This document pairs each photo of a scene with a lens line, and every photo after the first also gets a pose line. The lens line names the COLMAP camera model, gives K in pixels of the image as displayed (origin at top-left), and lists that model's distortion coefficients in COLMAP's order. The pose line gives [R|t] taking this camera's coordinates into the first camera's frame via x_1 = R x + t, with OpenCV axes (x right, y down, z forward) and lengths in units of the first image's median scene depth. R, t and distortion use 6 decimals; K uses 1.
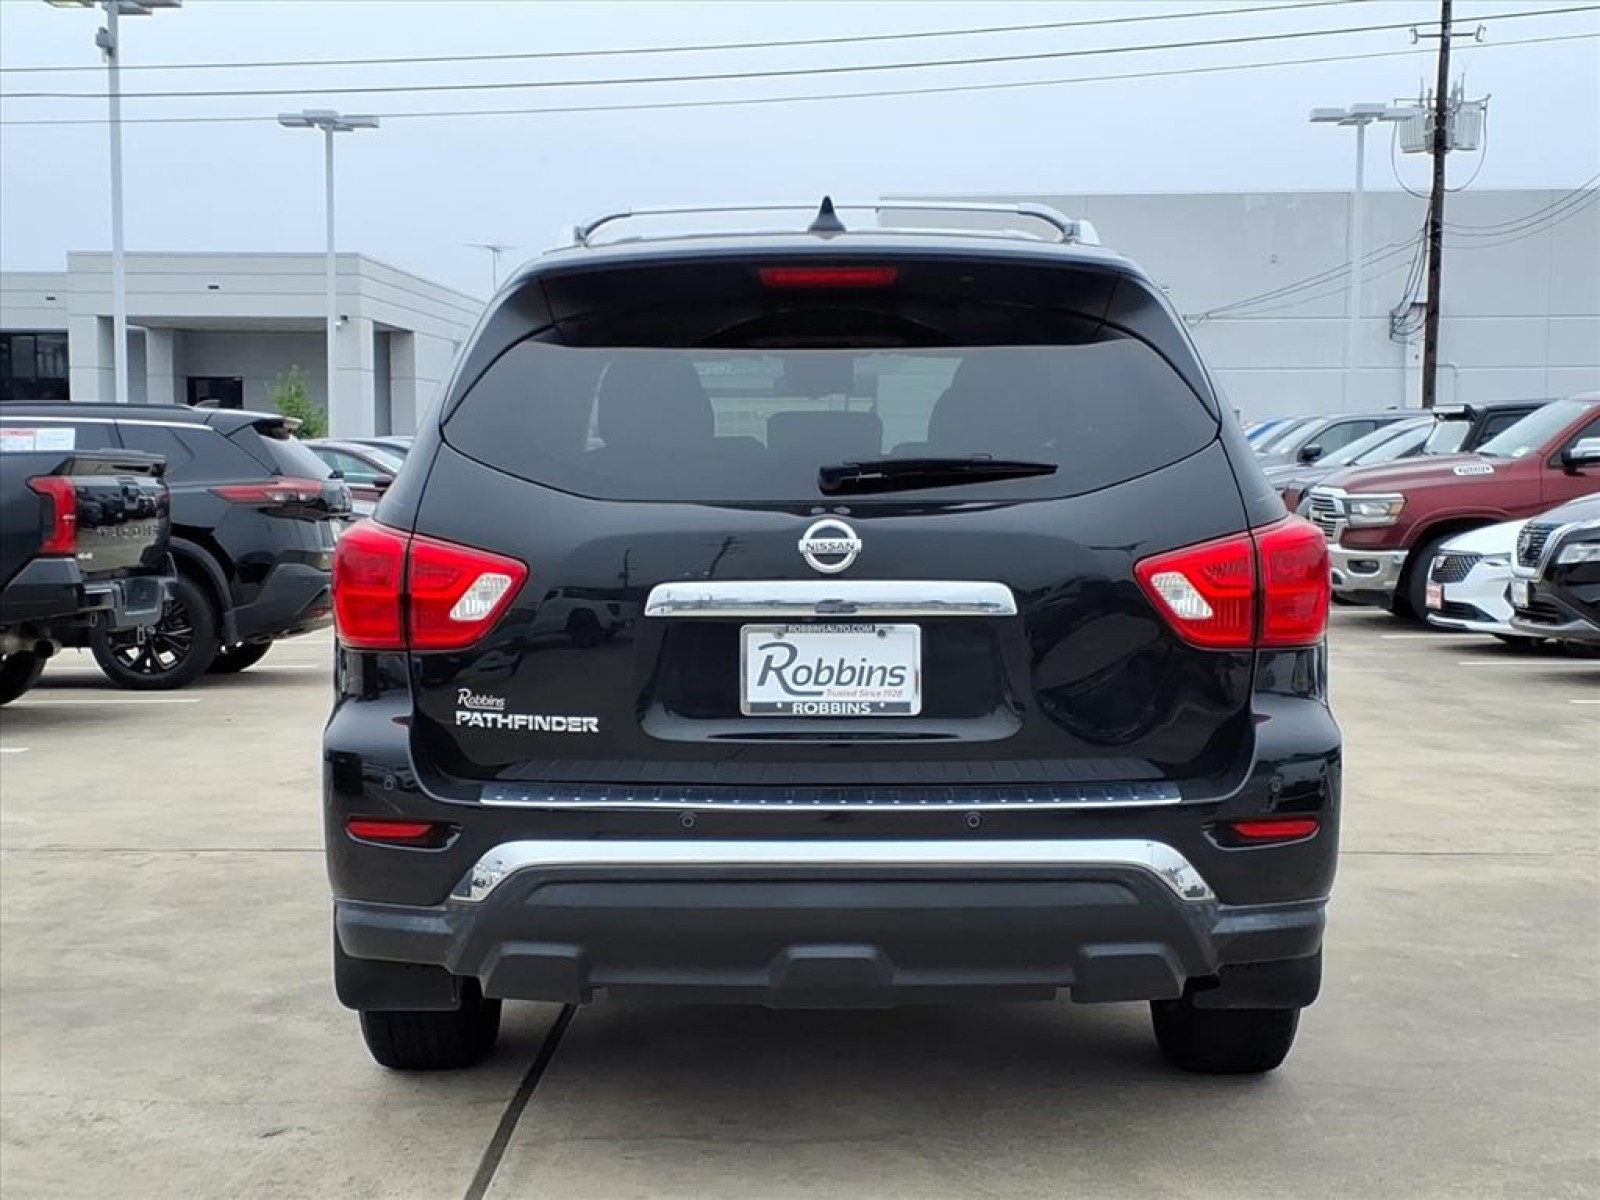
lens RADIAL K [[2473.6, 0, 771.3], [0, 2473.6, 604.4], [0, 0, 1]] dist [0.305835, -1.015569]
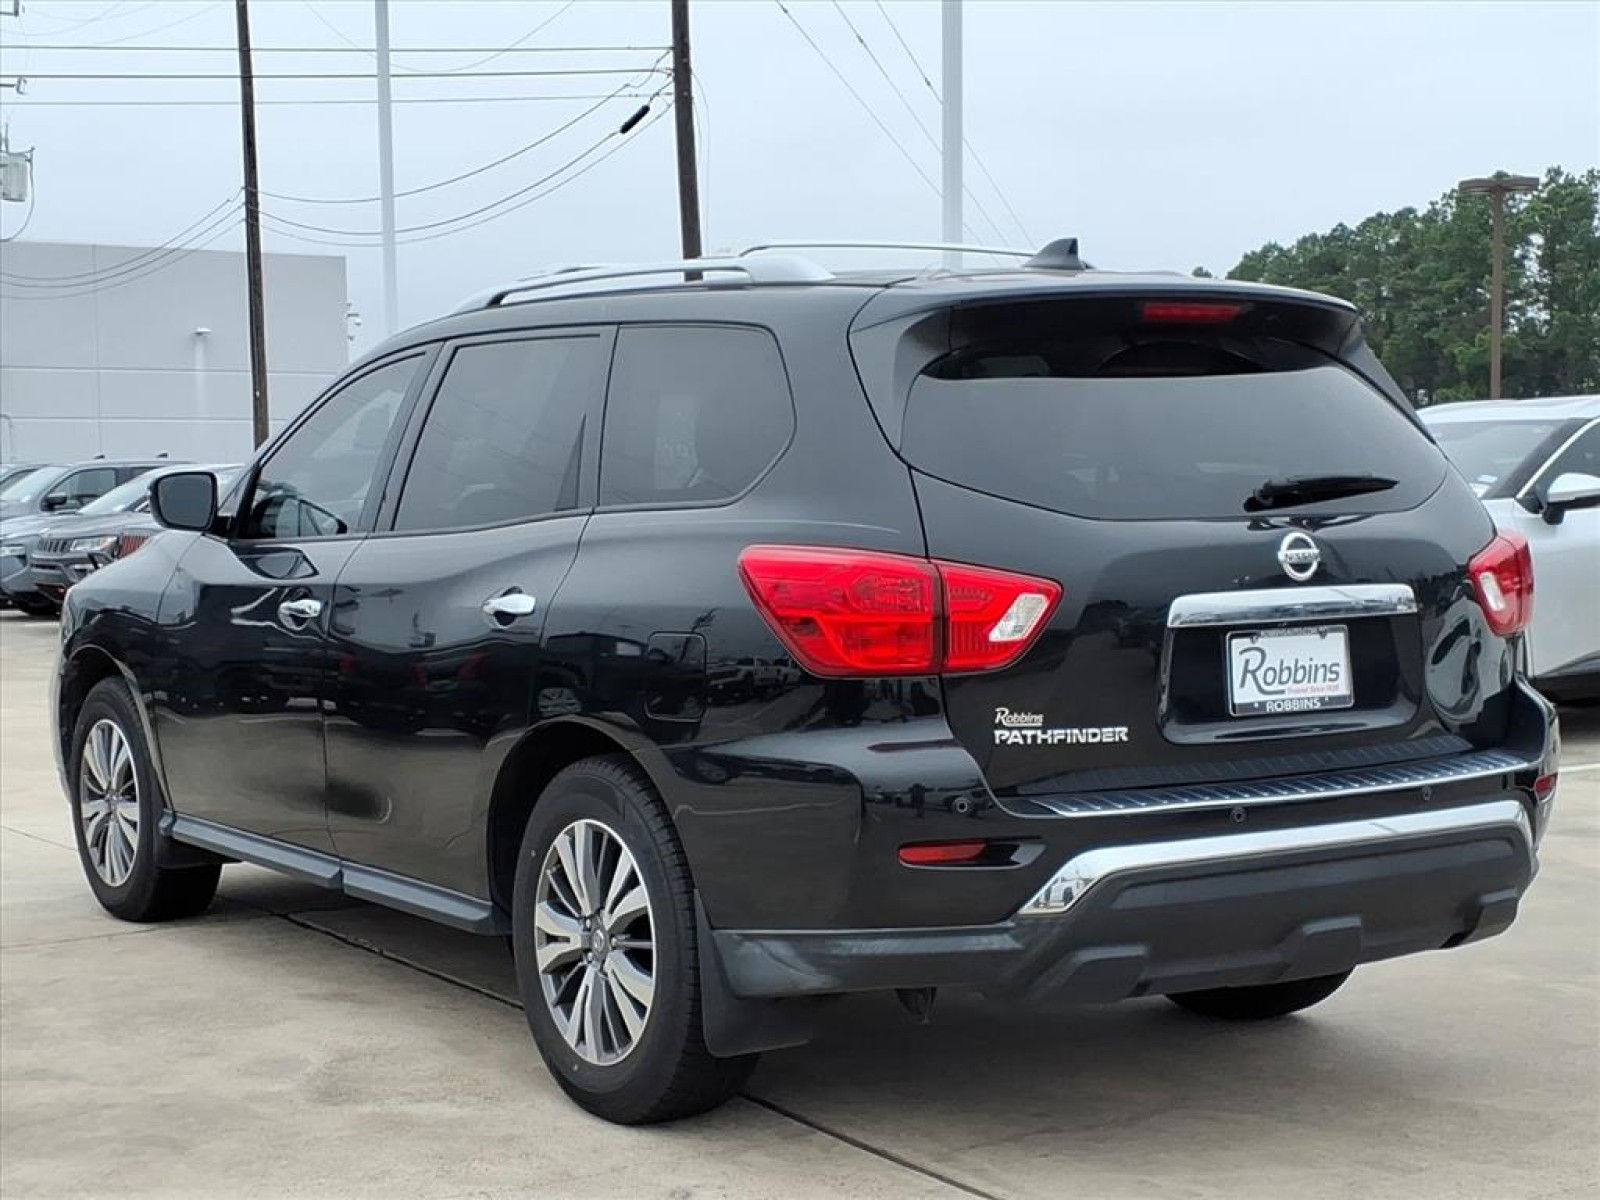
lens RADIAL K [[2473.6, 0, 771.3], [0, 2473.6, 604.4], [0, 0, 1]] dist [0.305835, -1.015569]
pose [[0.823993, -0.038179, 0.565312, -0.786676], [0.049903, 0.998740, -0.005288, -0.007949], [-0.564398, 0.032568, 0.824860, 0.215270]]
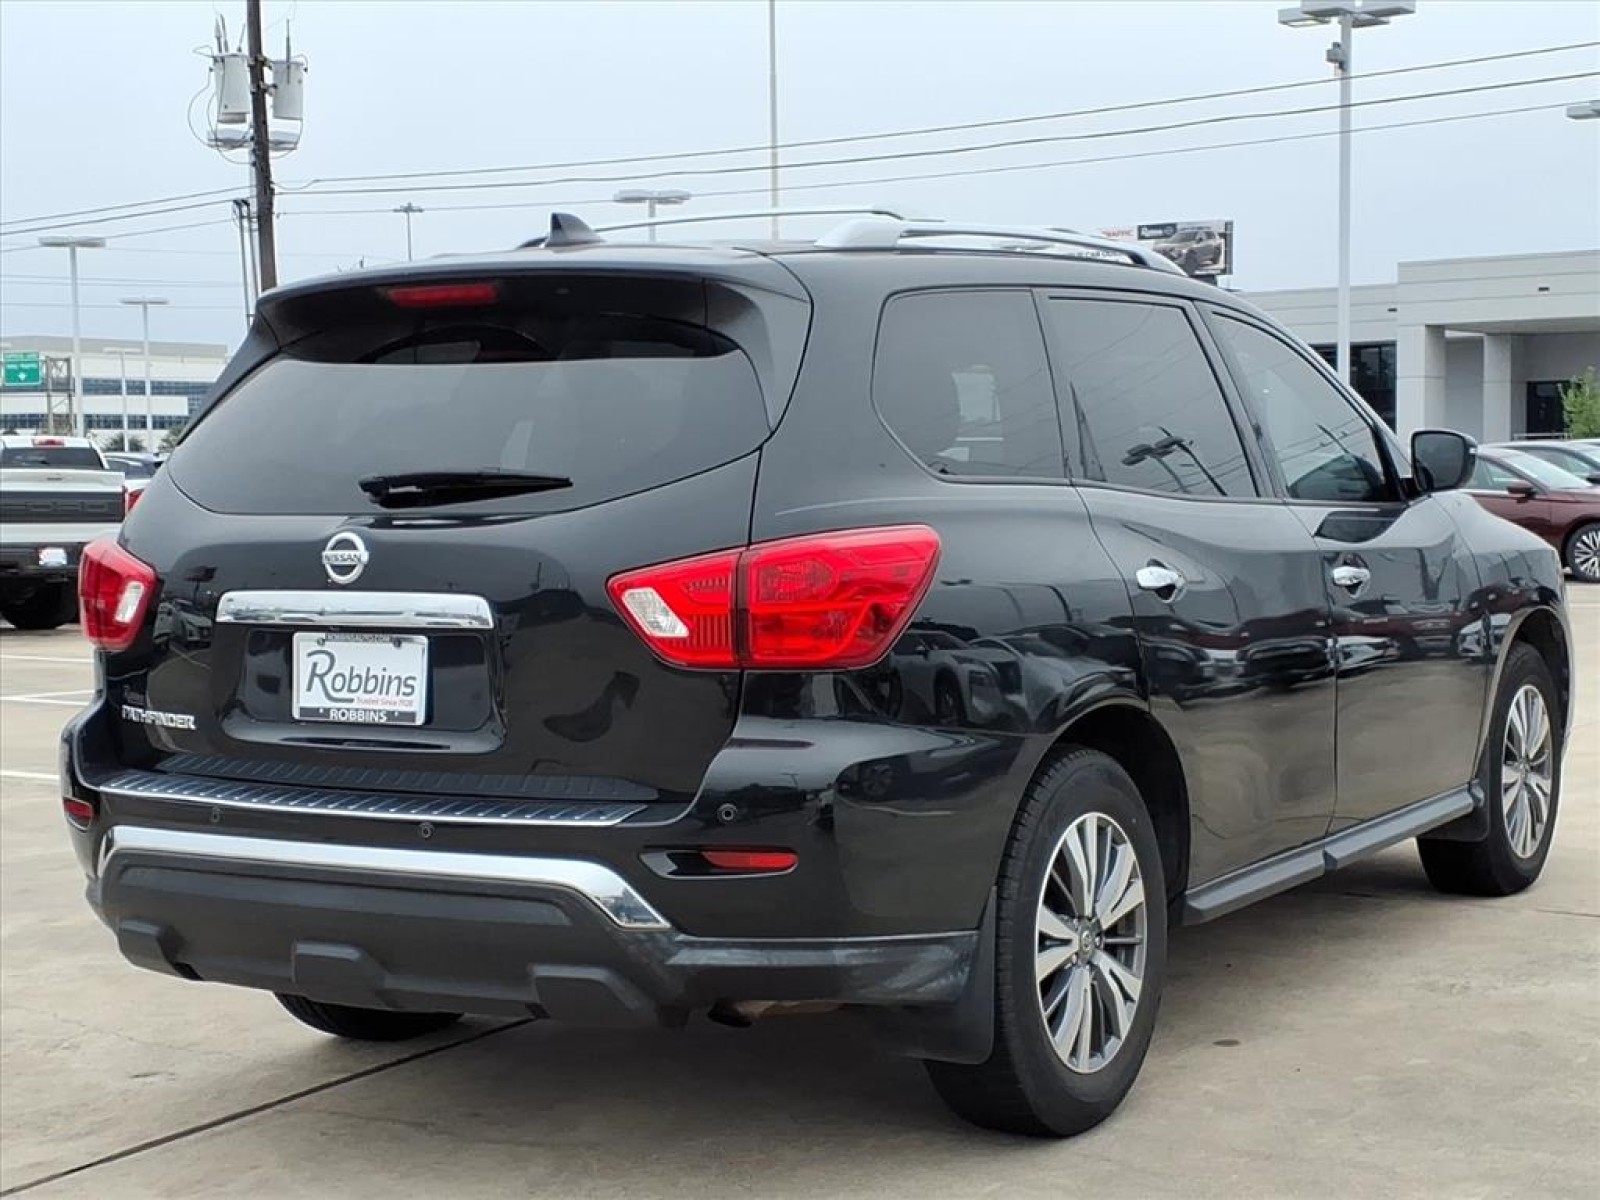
lens RADIAL K [[2473.6, 0, 771.3], [0, 2473.6, 604.4], [0, 0, 1]] dist [0.305835, -1.015569]
pose [[0.854921, 0.017055, -0.518478, 0.704718], [-0.018722, 0.999823, 0.002017, -0.009405], [0.518420, 0.007983, 0.855089, 0.201925]]
